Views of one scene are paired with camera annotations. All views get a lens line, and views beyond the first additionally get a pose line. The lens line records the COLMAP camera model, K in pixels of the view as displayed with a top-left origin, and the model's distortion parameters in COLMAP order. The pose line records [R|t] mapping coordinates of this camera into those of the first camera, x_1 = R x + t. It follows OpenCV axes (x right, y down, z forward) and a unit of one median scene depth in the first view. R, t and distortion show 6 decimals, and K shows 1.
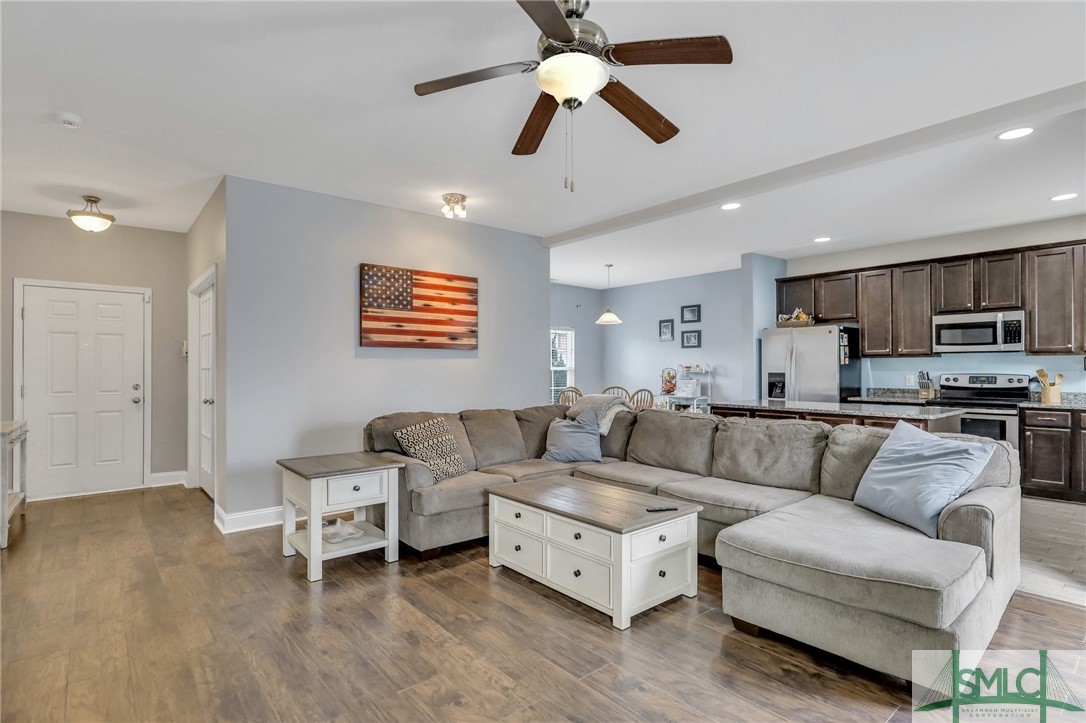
lens RADIAL K [[533.2, 0, 548.0], [0, 533.2, 366.5], [0, 0, 1]] dist [-0.000479, -0.000107]
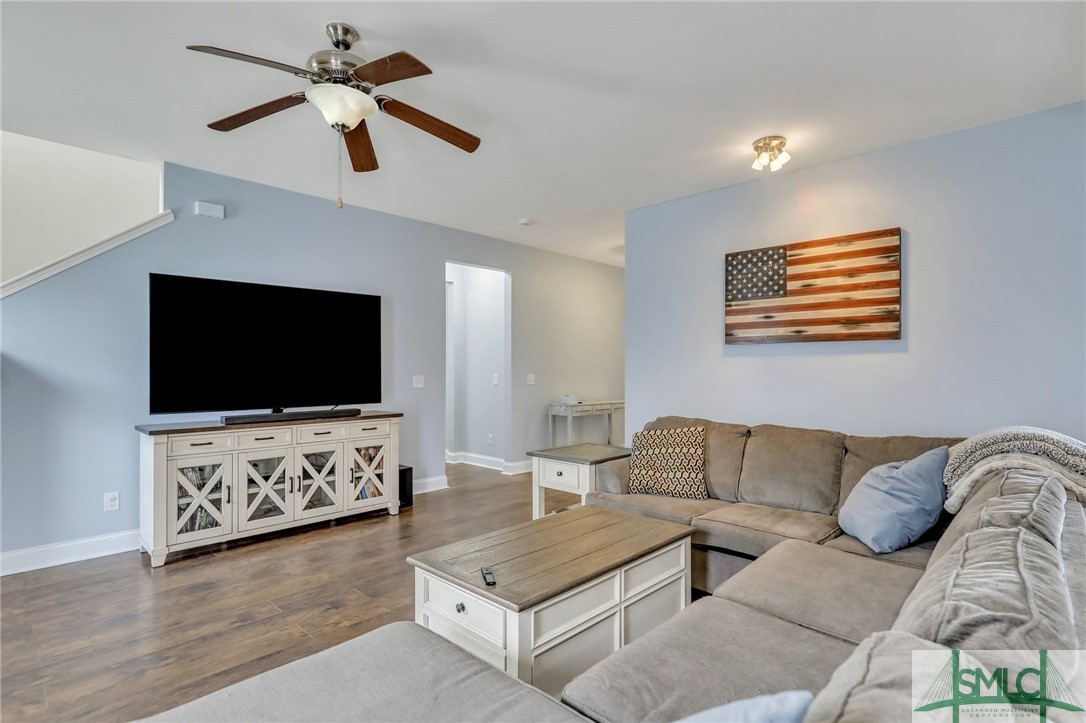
lens RADIAL K [[533.2, 0, 548.0], [0, 533.2, 366.5], [0, 0, 1]] dist [-0.000479, -0.000107]
pose [[0.106944, -0.000783, -0.994265, 0.483677], [0.003683, 0.999993, -0.000391, -0.000044], [0.994258, -0.003620, 0.106946, 0.537618]]
